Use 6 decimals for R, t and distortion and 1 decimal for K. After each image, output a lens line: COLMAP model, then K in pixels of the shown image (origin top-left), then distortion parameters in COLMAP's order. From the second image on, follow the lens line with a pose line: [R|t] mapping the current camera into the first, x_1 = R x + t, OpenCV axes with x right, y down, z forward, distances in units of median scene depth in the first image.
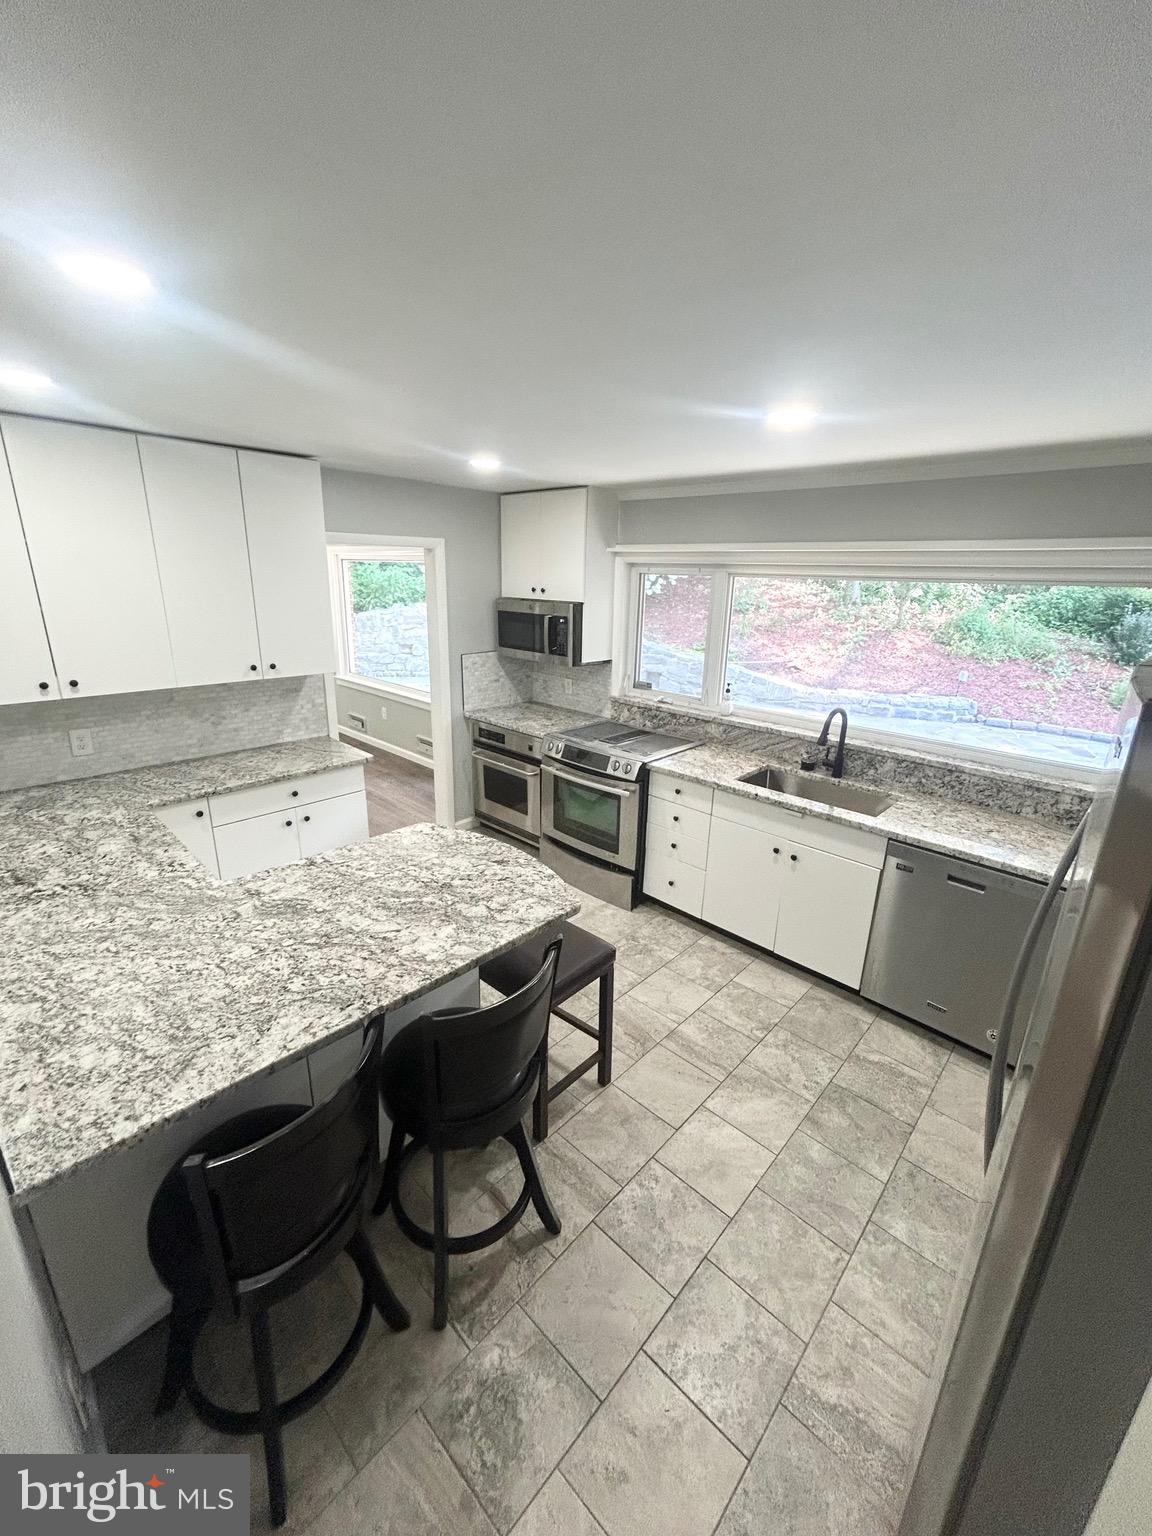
lens RADIAL K [[619.7, 0, 576.0], [0, 619.7, 768.0], [0, 0, 1]] dist [-0.003285, 0.003053]
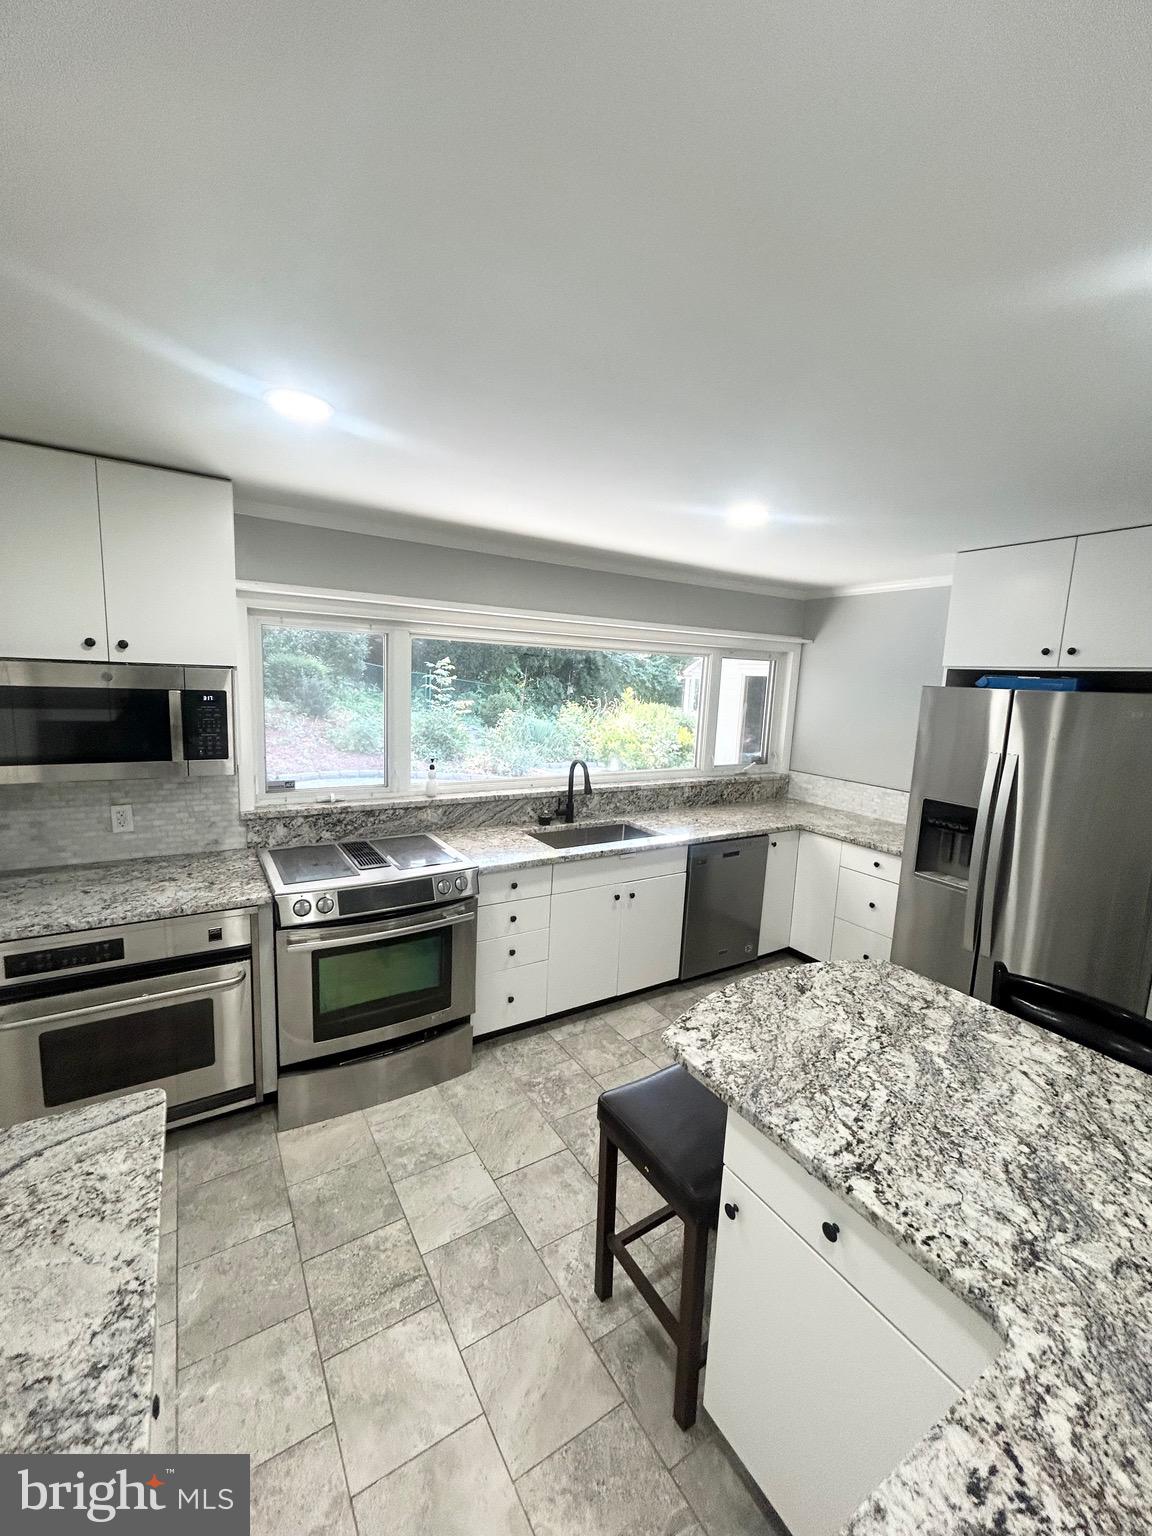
lens RADIAL K [[619.7, 0, 576.0], [0, 619.7, 768.0], [0, 0, 1]] dist [-0.003285, 0.003053]
pose [[0.247707, -0.157806, 0.955897, -0.633533], [0.255231, 0.962422, 0.092744, -0.184437], [-0.934611, 0.221001, 0.278676, 0.698172]]
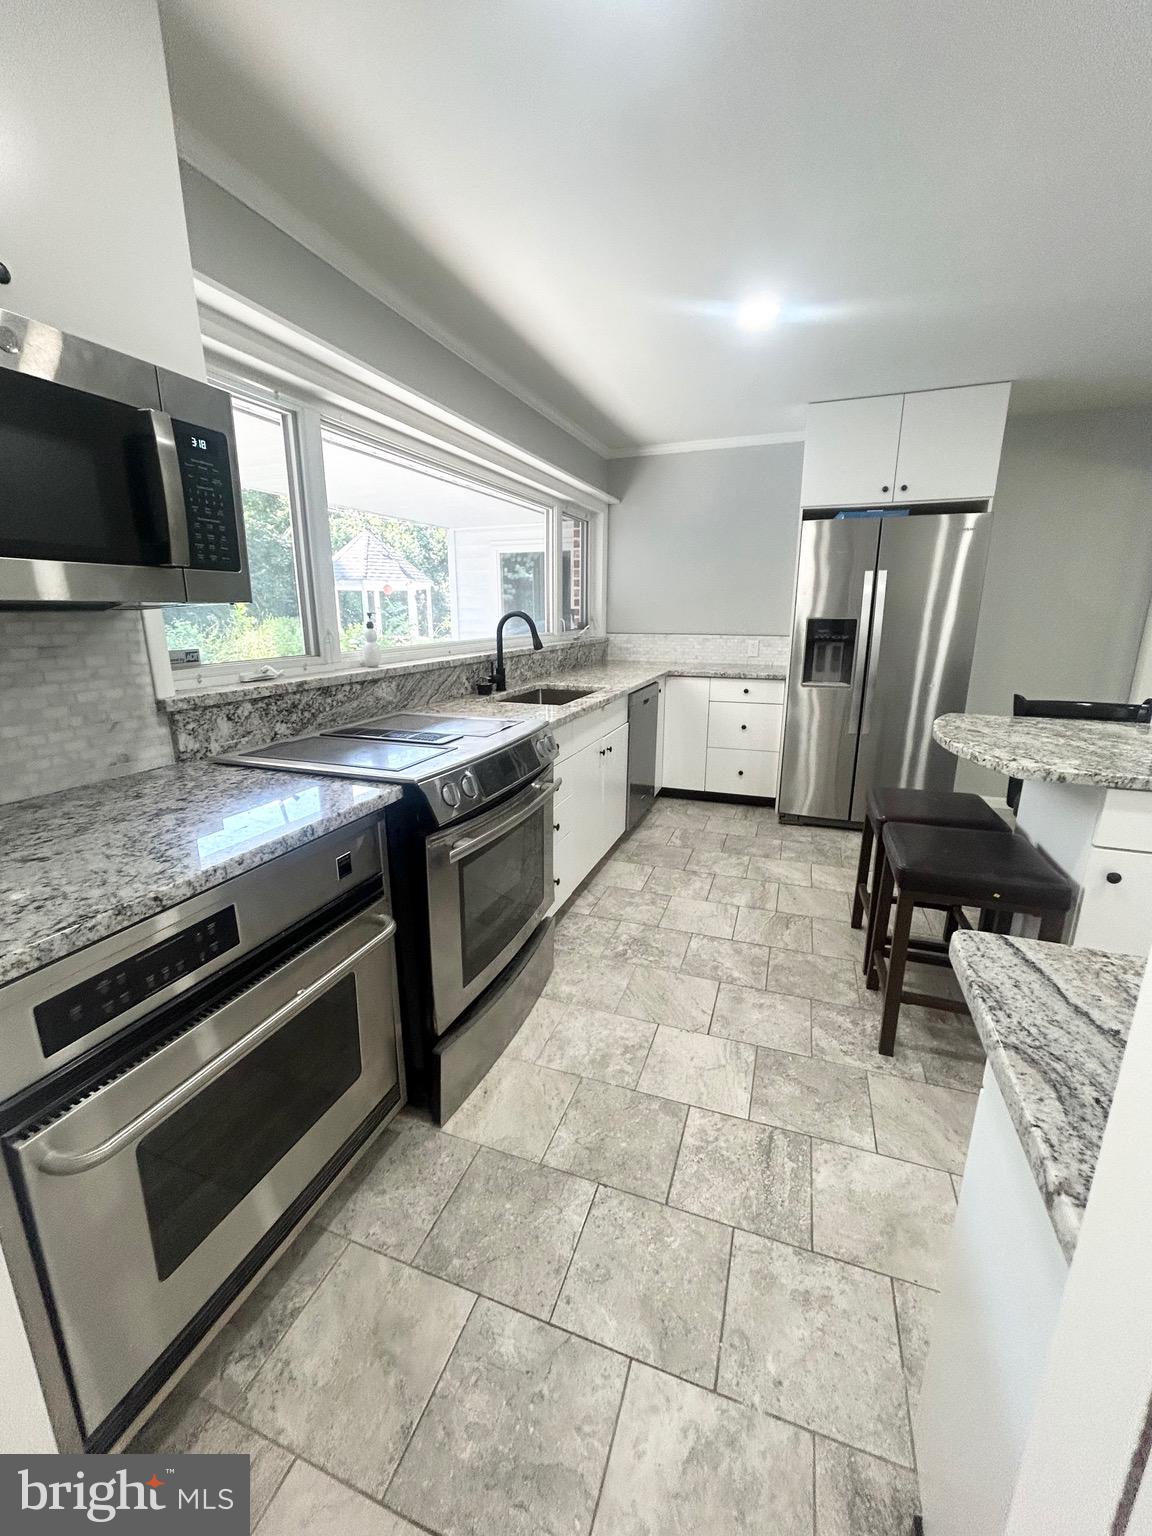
lens RADIAL K [[619.7, 0, 576.0], [0, 619.7, 768.0], [0, 0, 1]] dist [-0.003285, 0.003053]
pose [[-0.398060, -0.254428, 0.881371, -0.500448], [0.265592, 0.887659, 0.376195, -0.213083], [-0.878071, 0.383834, -0.285768, 1.272559]]
